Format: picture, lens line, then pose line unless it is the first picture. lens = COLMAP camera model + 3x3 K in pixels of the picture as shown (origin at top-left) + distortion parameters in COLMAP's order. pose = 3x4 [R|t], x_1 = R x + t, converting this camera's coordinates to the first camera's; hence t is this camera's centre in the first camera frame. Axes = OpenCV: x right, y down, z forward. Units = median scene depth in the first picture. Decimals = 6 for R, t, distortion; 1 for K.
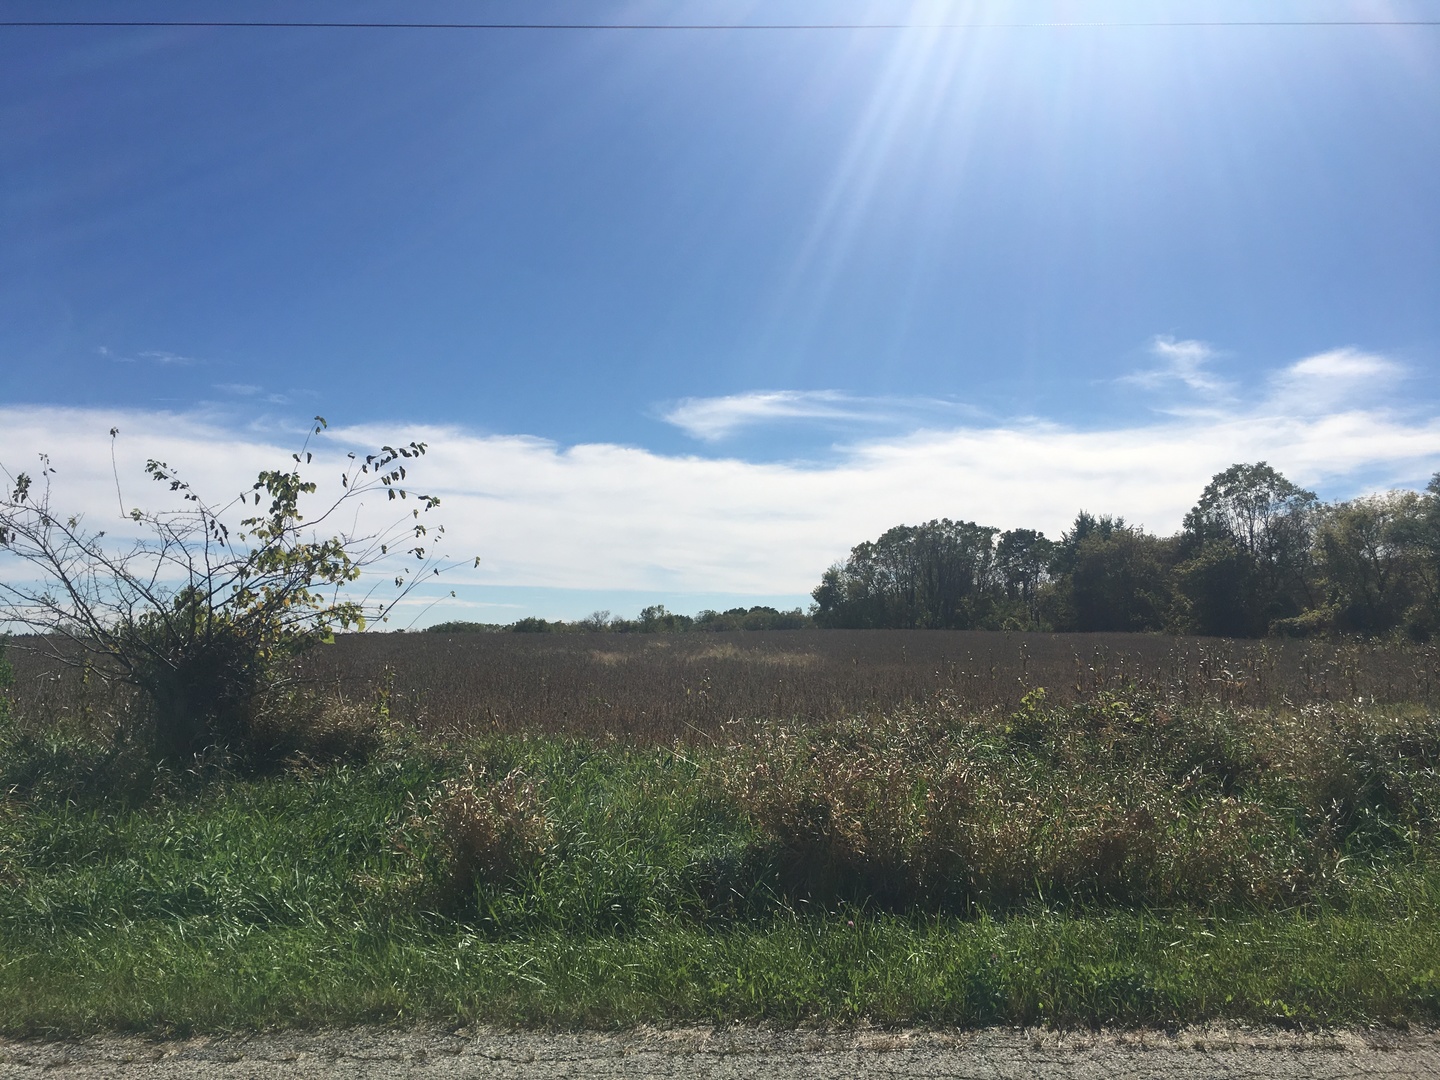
lens RADIAL K [[1278.6, 0, 721.8], [0, 1278.6, 560.6], [0, 0, 1]] dist [0.146153, -0.168514]
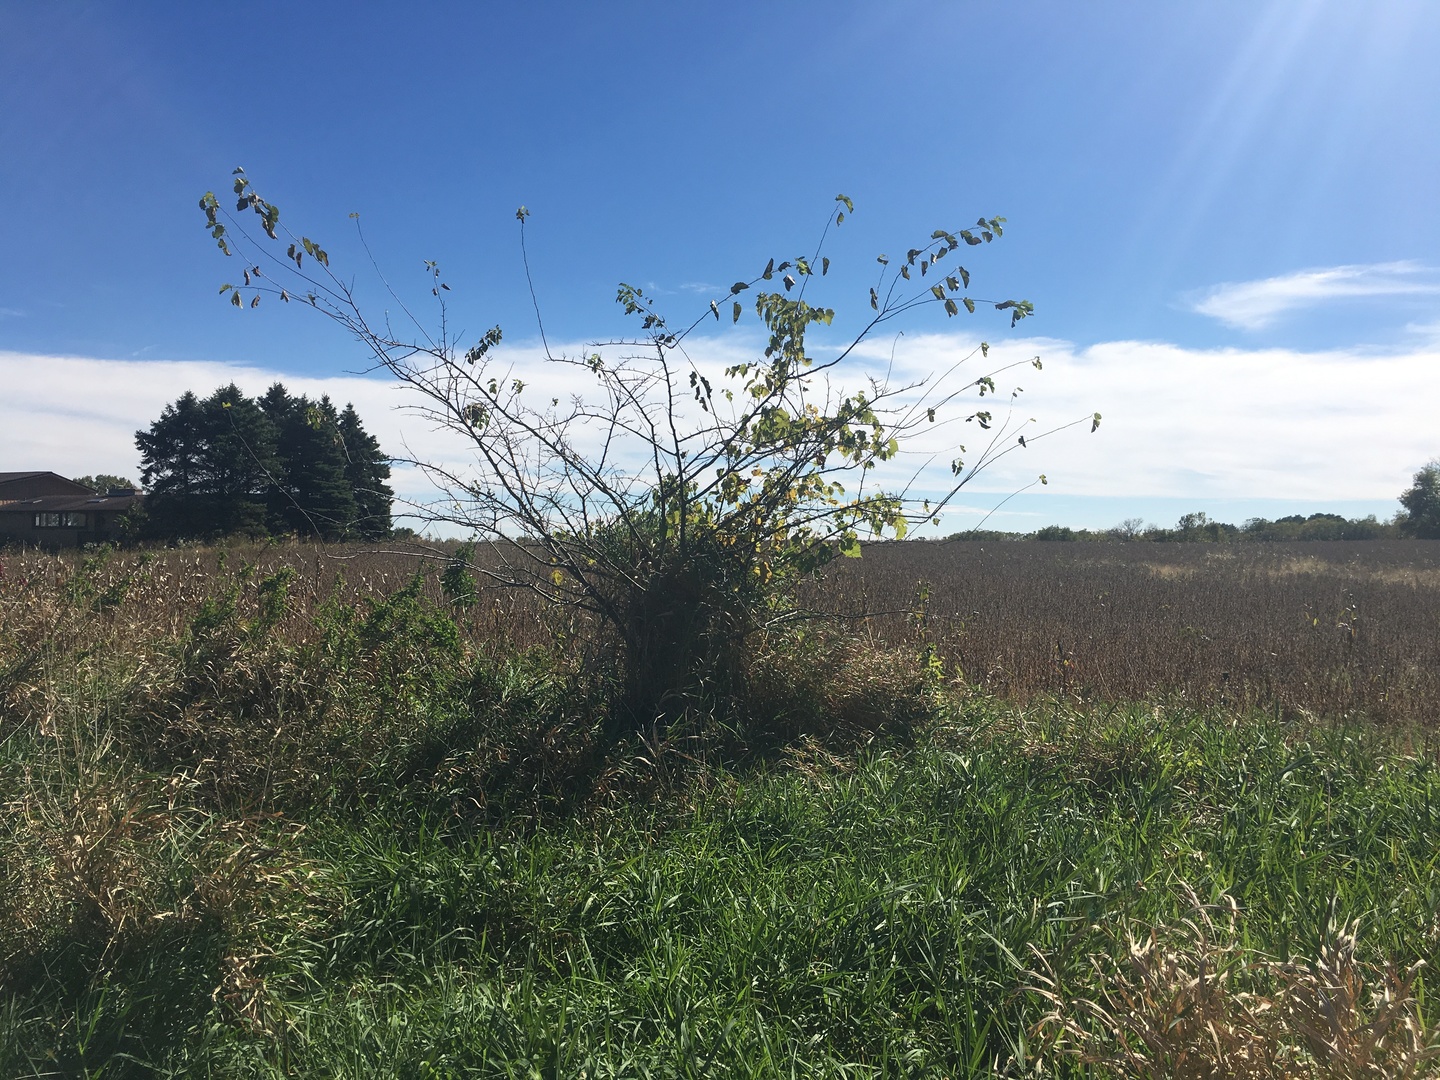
lens RADIAL K [[1221.2, 0, 720.0], [0, 1221.2, 540.0], [0, 0, 1]] dist [0.079711, -0.112305]
pose [[0.921430, 0.006544, -0.388488, -0.052439], [0.014945, 0.998521, 0.052268, 0.009238], [0.388256, -0.053967, 0.919970, 0.169498]]
